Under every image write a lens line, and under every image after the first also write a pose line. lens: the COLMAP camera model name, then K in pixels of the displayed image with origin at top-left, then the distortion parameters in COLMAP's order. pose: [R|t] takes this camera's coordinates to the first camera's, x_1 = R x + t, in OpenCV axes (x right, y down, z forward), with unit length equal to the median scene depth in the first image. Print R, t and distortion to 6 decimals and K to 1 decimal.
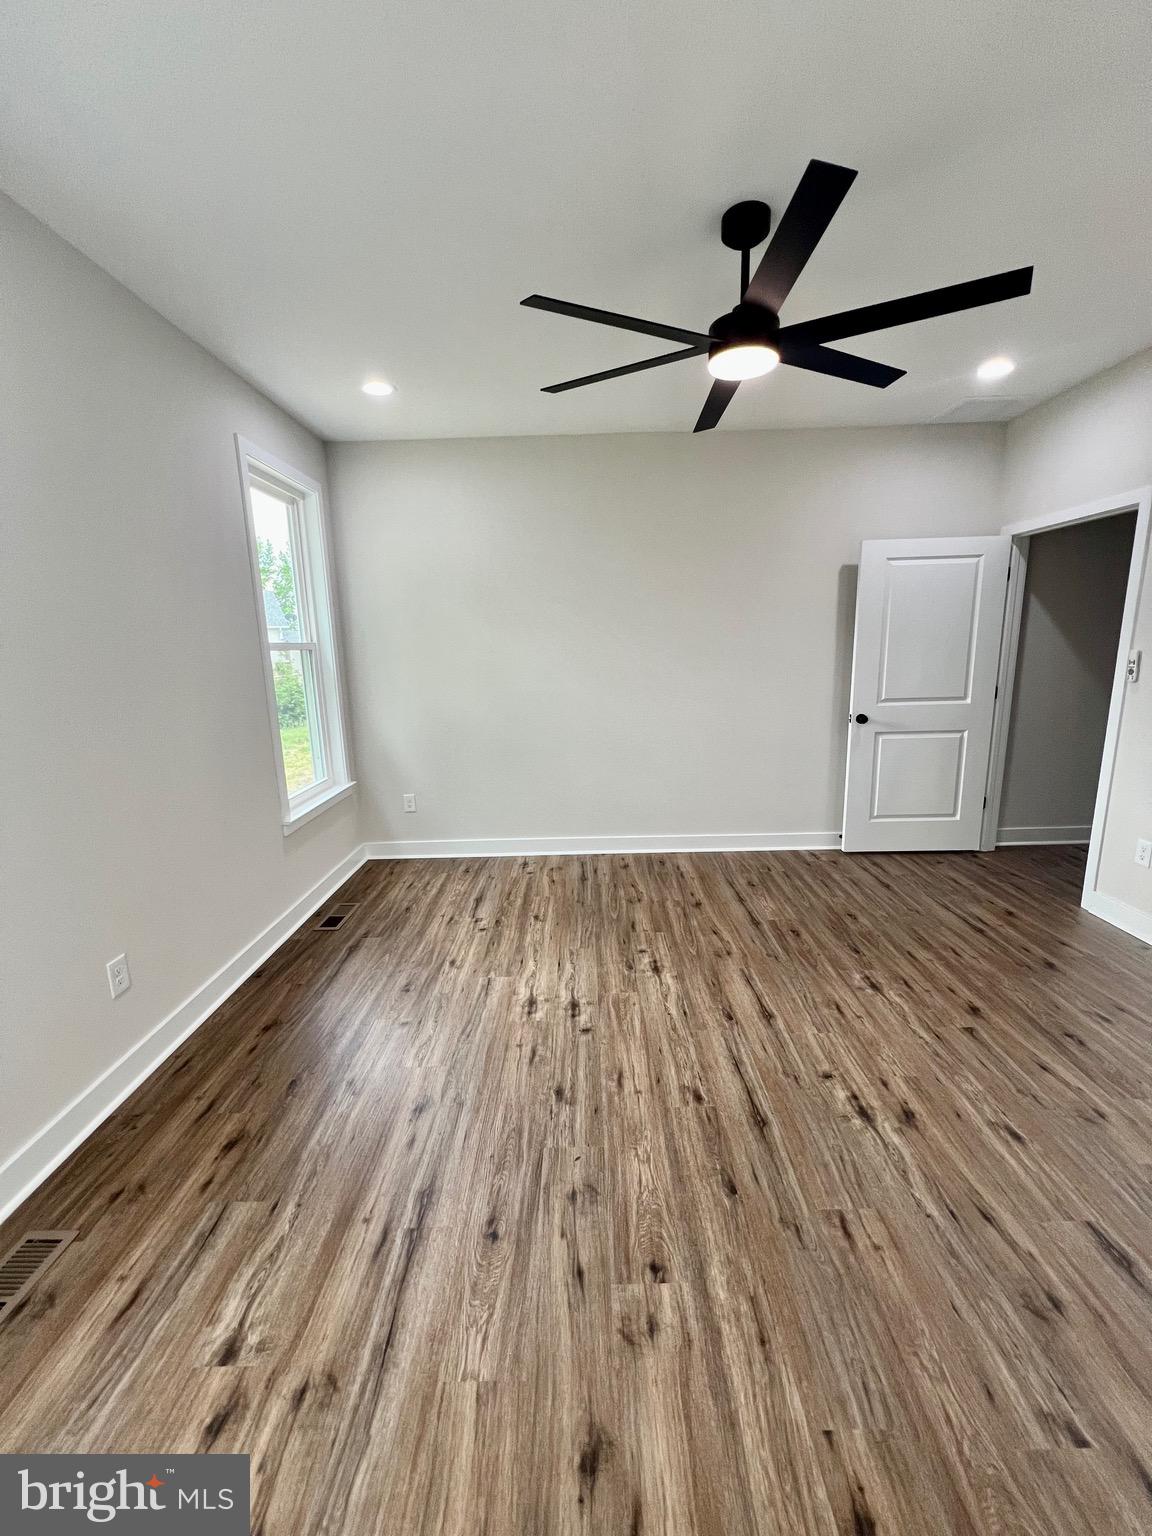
lens RADIAL K [[613.6, 0, 579.6], [0, 613.6, 765.8], [0, 0, 1]] dist [-0.002389, 0.001354]
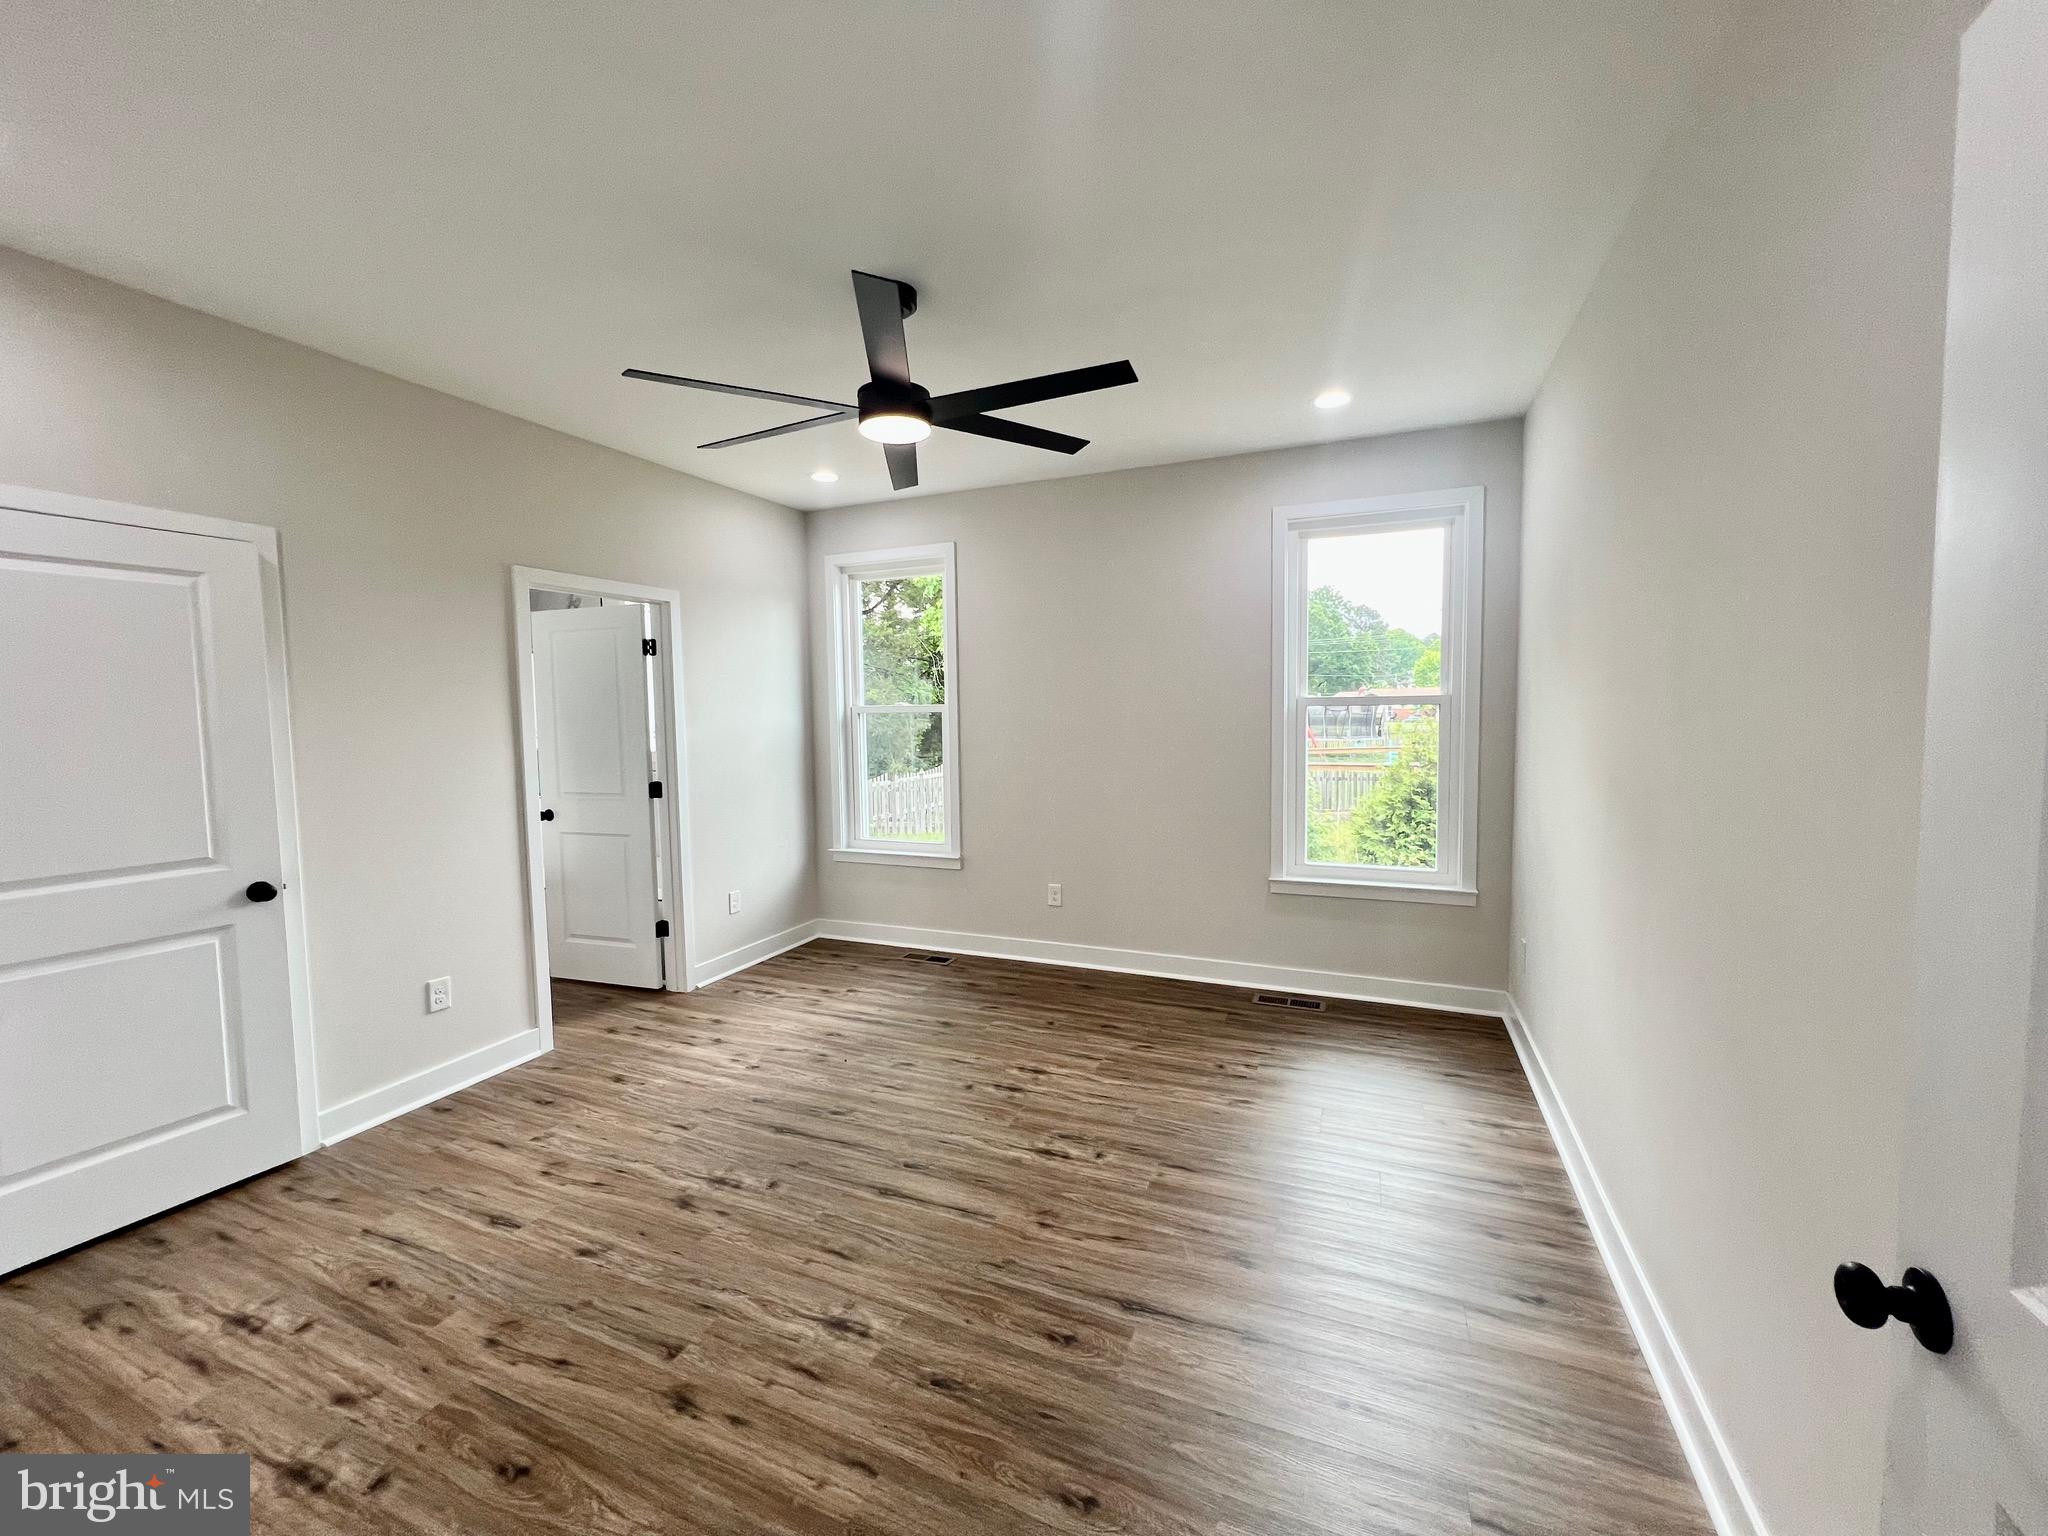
lens RADIAL K [[818.1, 0, 1020.6], [0, 818.1, 762.7], [0, 0, 1]] dist [-0.002389, 0.001354]
pose [[-0.385174, 0.092803, -0.918166, 1.226658], [-0.156092, 0.974044, 0.163932, -0.342113], [0.909547, 0.206461, -0.360691, 1.522757]]
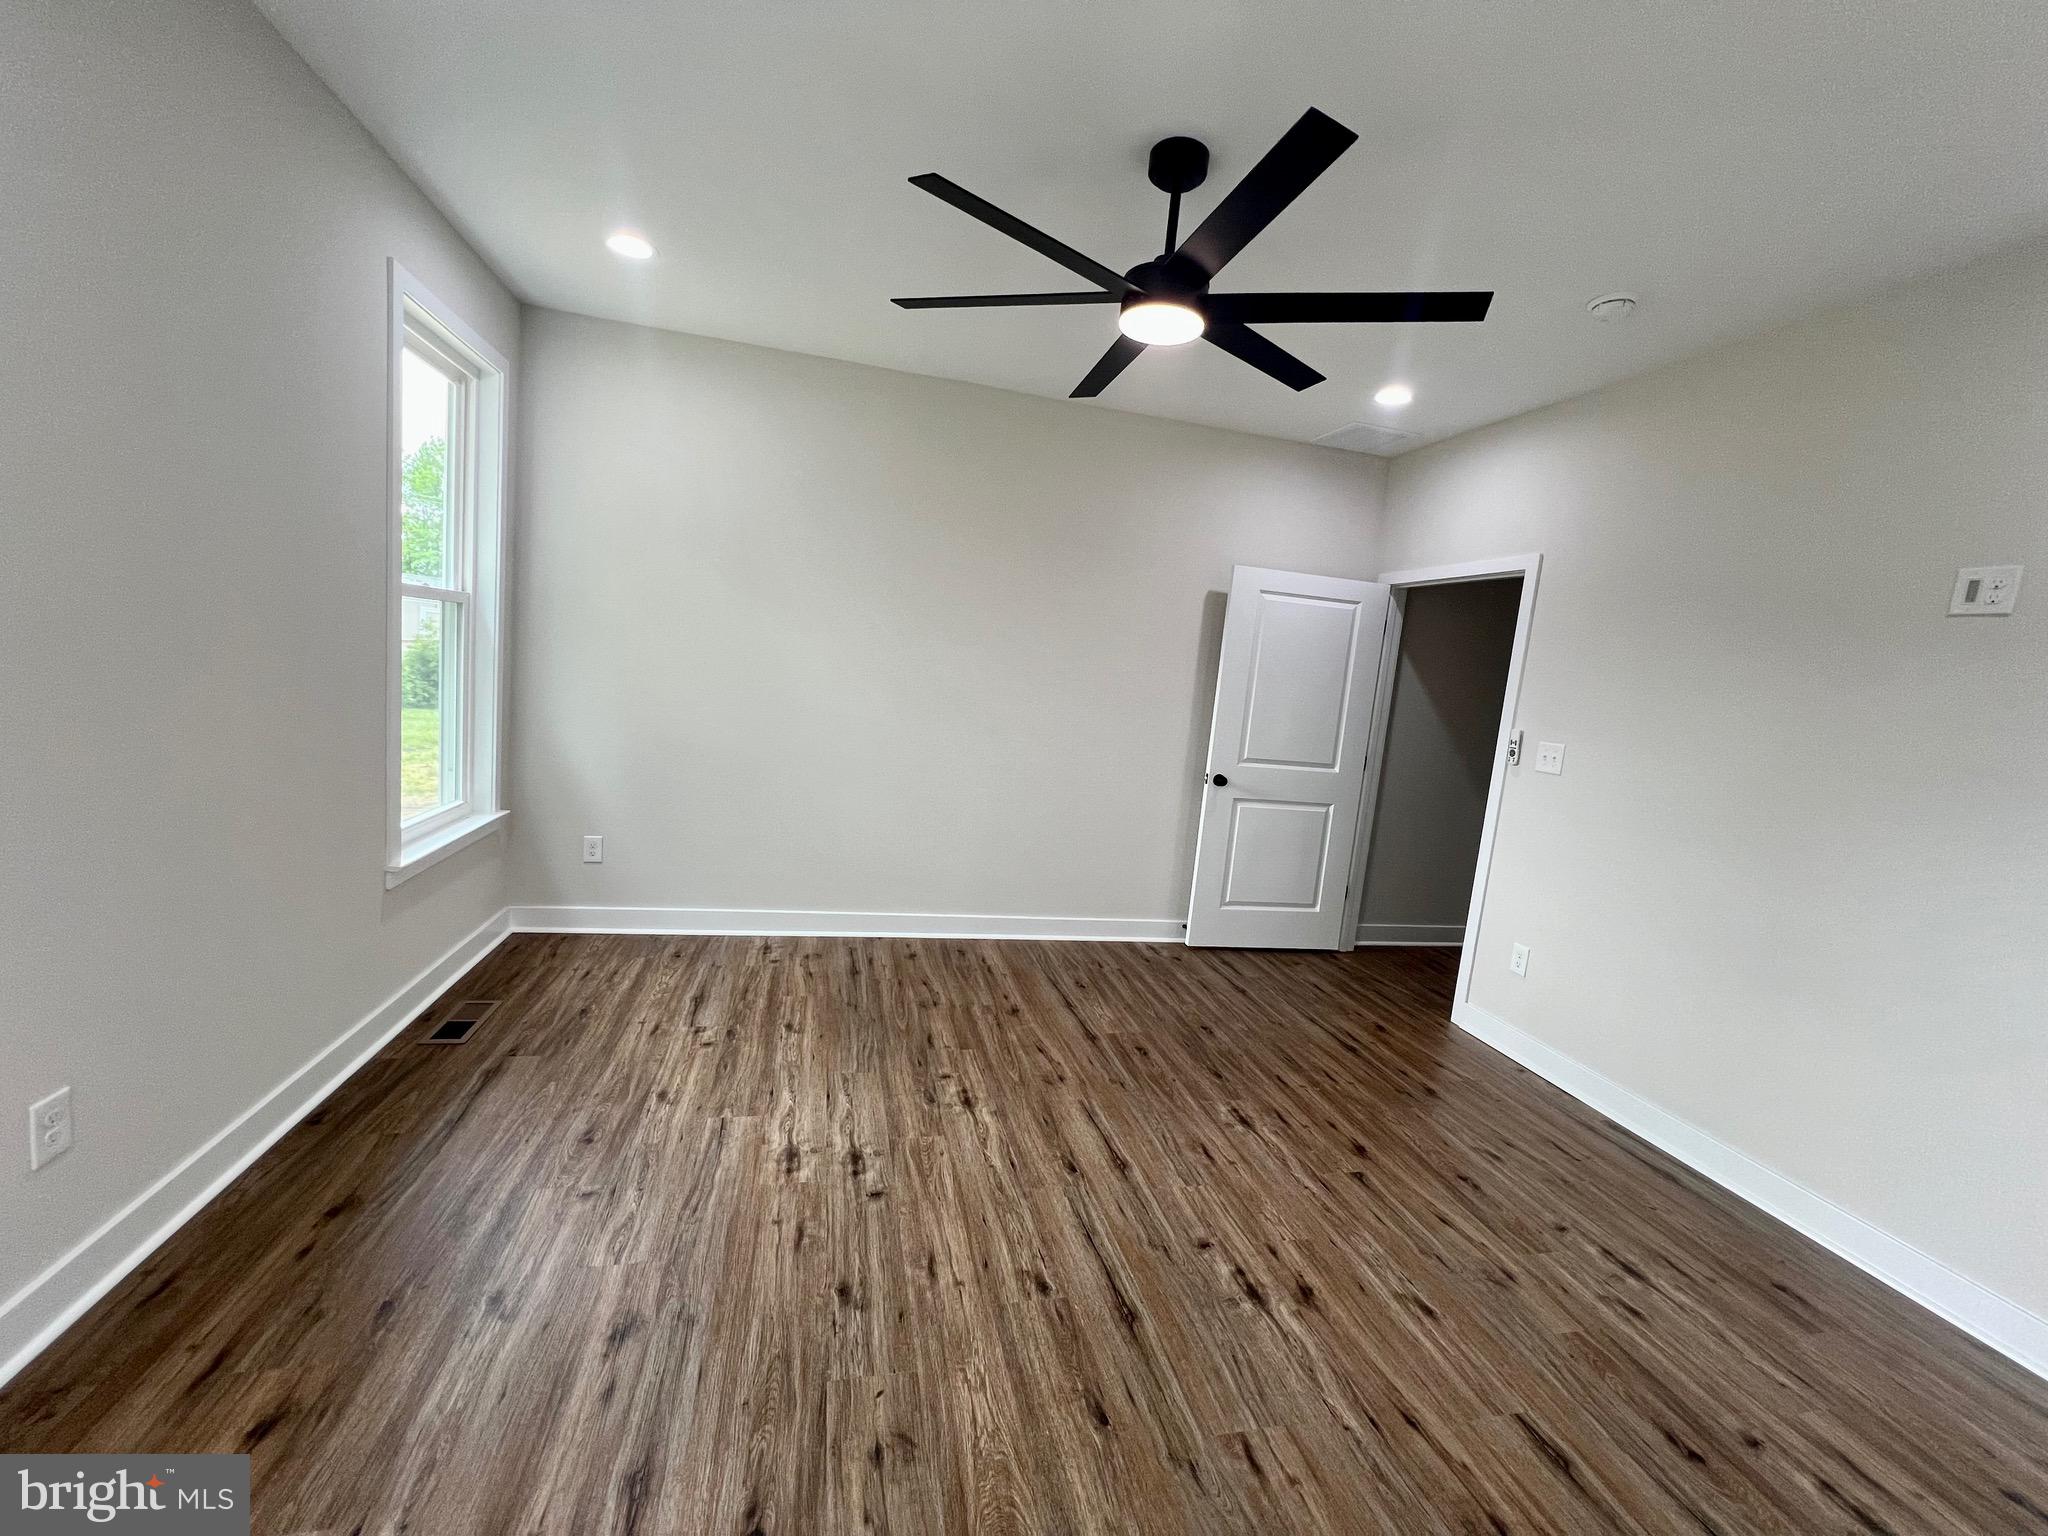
lens RADIAL K [[818.1, 0, 1020.6], [0, 818.1, 762.7], [0, 0, 1]] dist [-0.002389, 0.001354]
pose [[0.965013, 0.090313, 0.246159, -0.108225], [-0.072620, 0.994142, -0.080047, 0.009874], [-0.251946, 0.059370, 0.965918, 0.042046]]
